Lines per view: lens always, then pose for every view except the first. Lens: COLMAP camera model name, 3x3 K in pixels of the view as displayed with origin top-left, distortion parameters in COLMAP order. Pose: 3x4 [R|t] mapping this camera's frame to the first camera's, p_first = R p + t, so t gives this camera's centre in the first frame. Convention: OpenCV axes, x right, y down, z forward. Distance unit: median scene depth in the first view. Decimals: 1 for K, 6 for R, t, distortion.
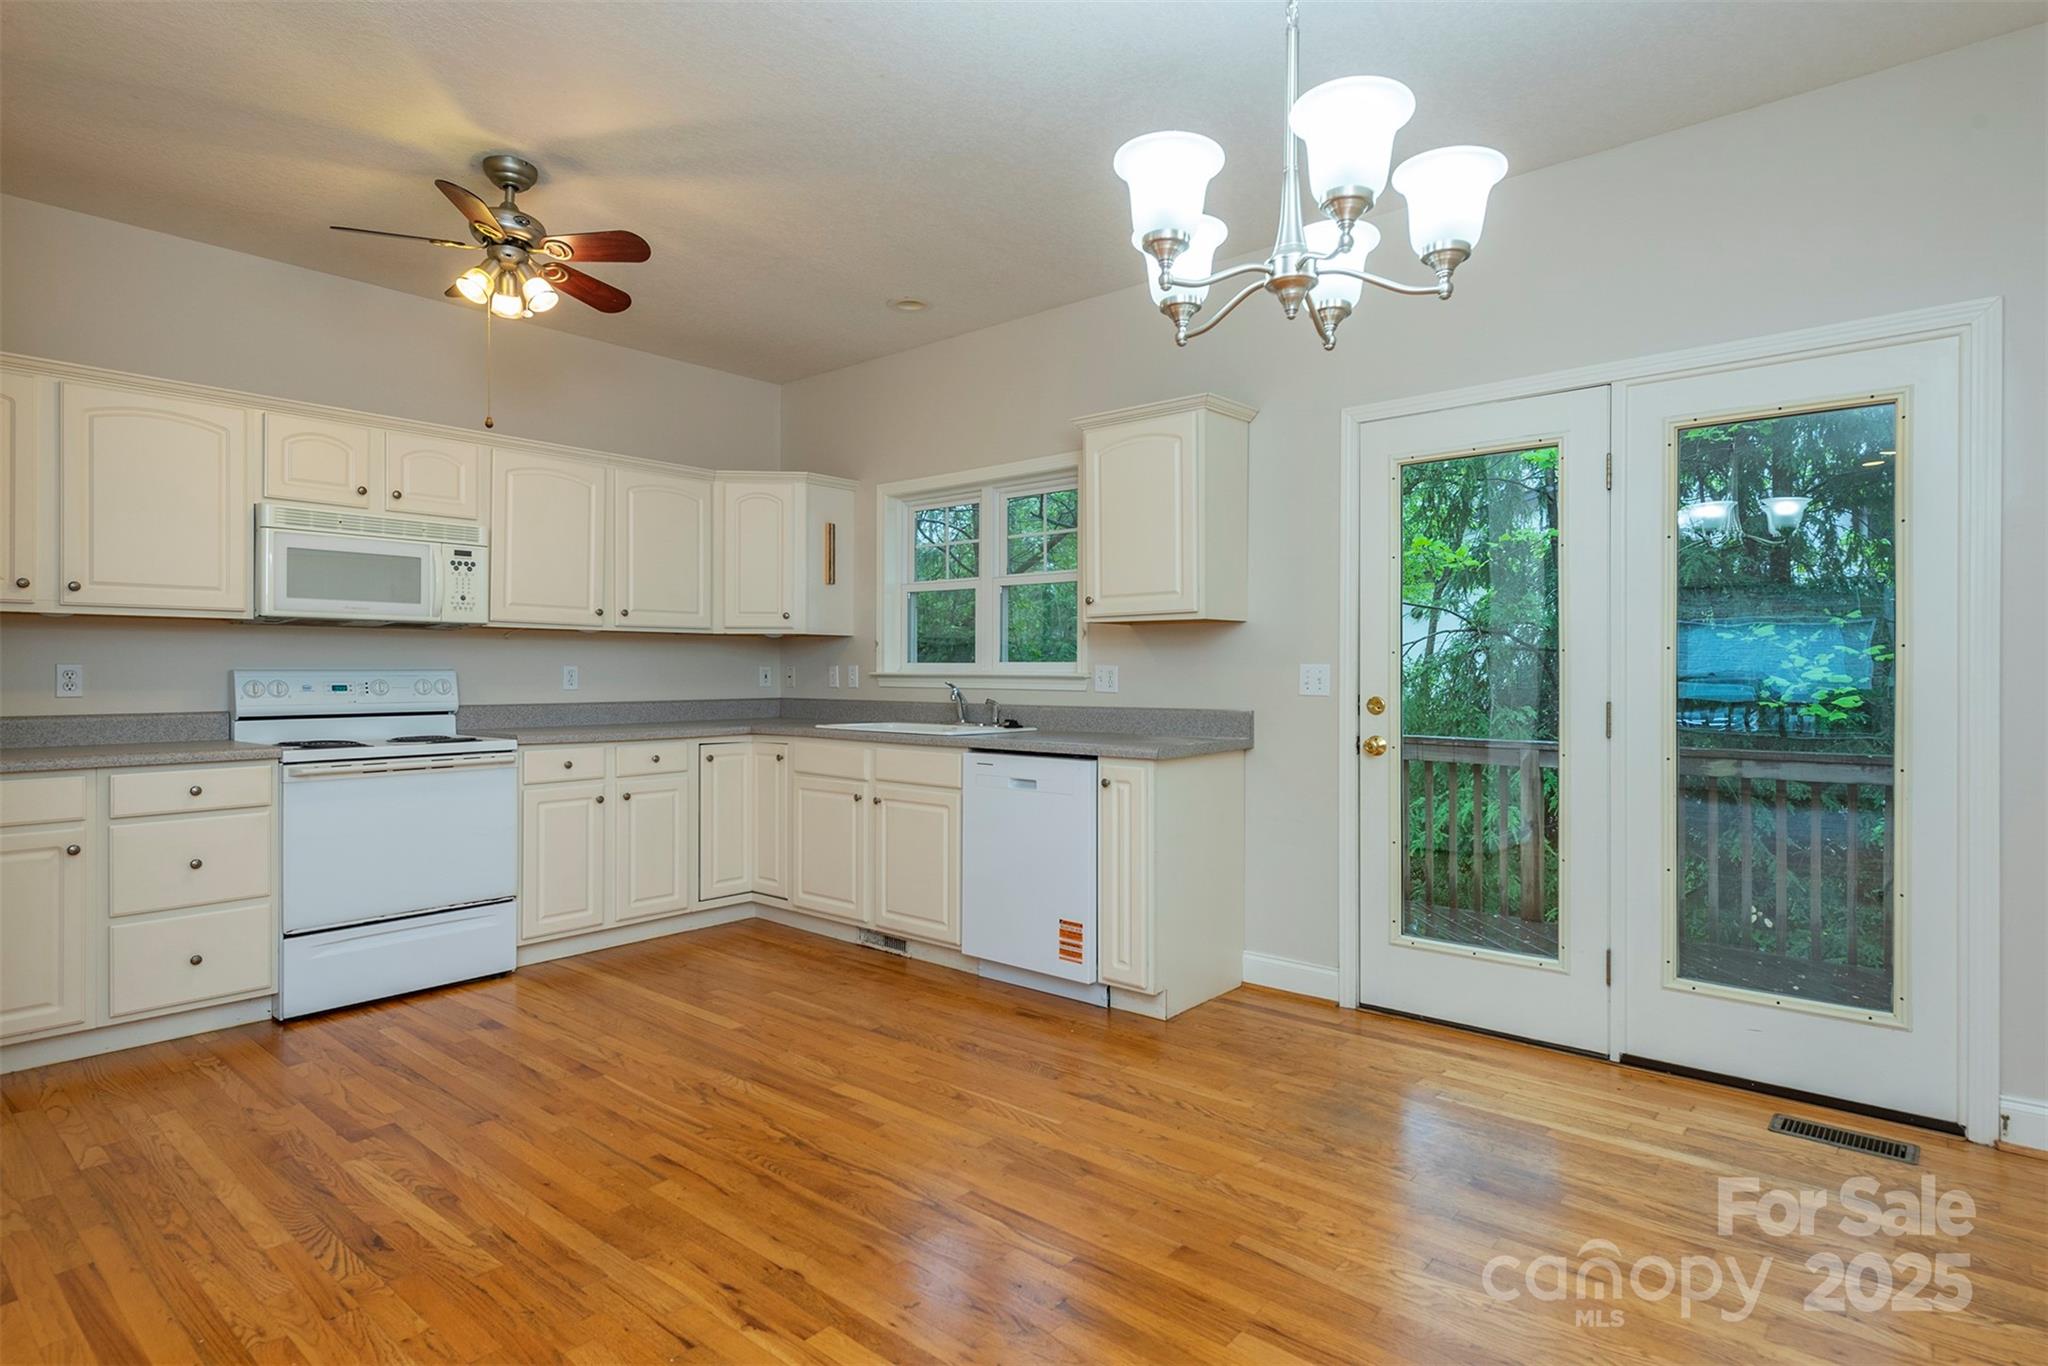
lens RADIAL K [[1077.8, 0, 1024.0], [0, 1077.8, 683.0], [0, 0, 1]] dist [0.000671, 0.000062]
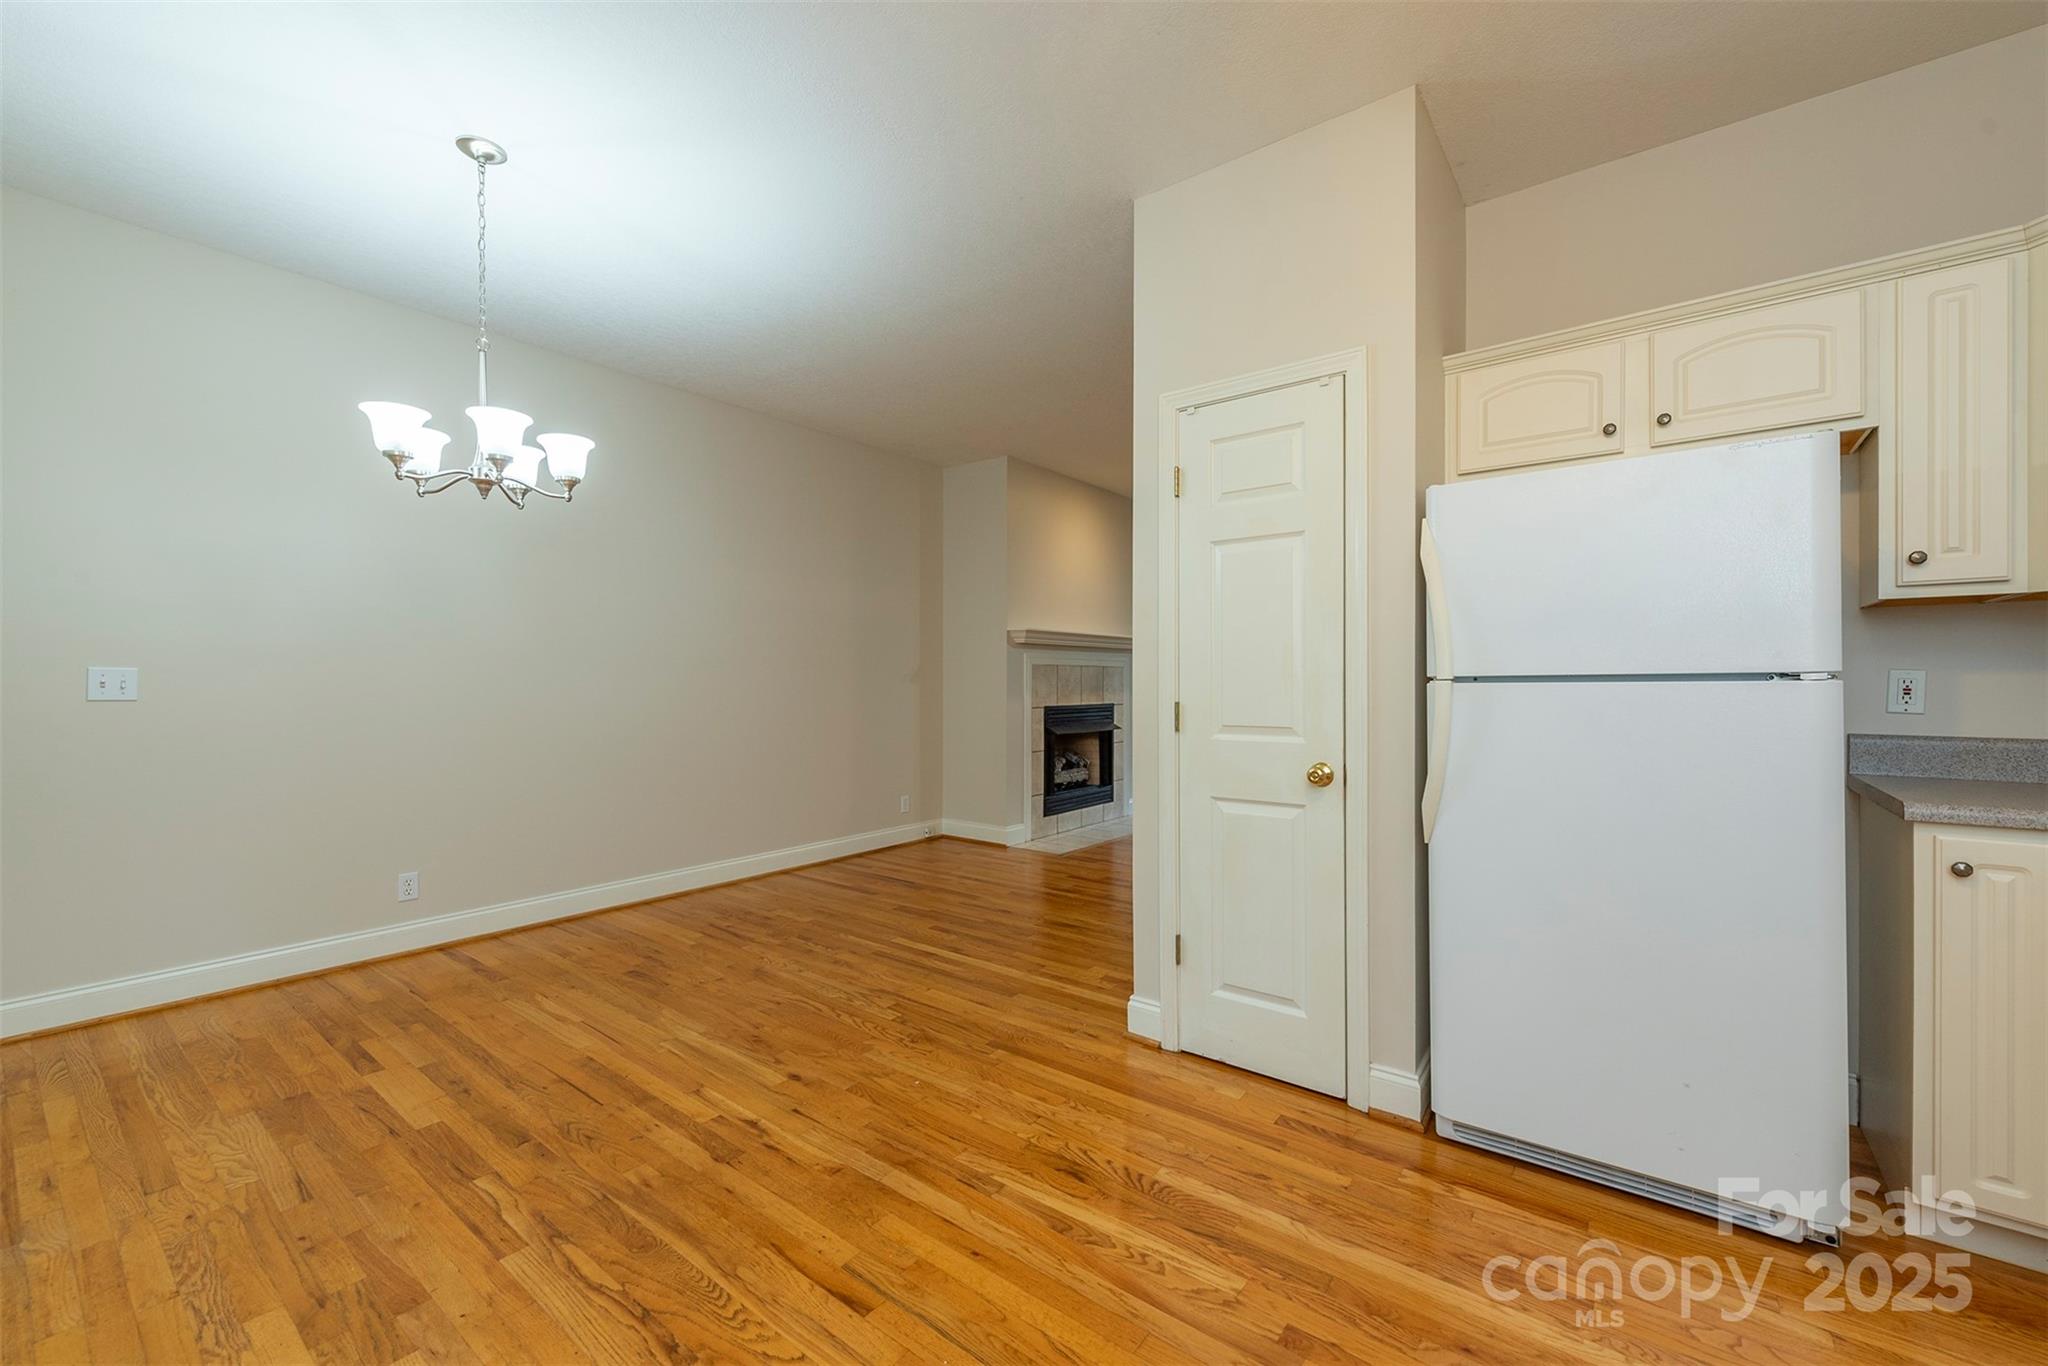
lens RADIAL K [[813.3, 0, 1024.0], [0, 813.3, 683.0], [0, 0, 1]] dist [-0.000174, -0.000040]
pose [[-0.999190, -0.002898, -0.040143, -0.487943], [-0.003377, 0.999924, 0.011874, -0.021022], [0.040105, 0.012000, -0.999123, 1.797503]]
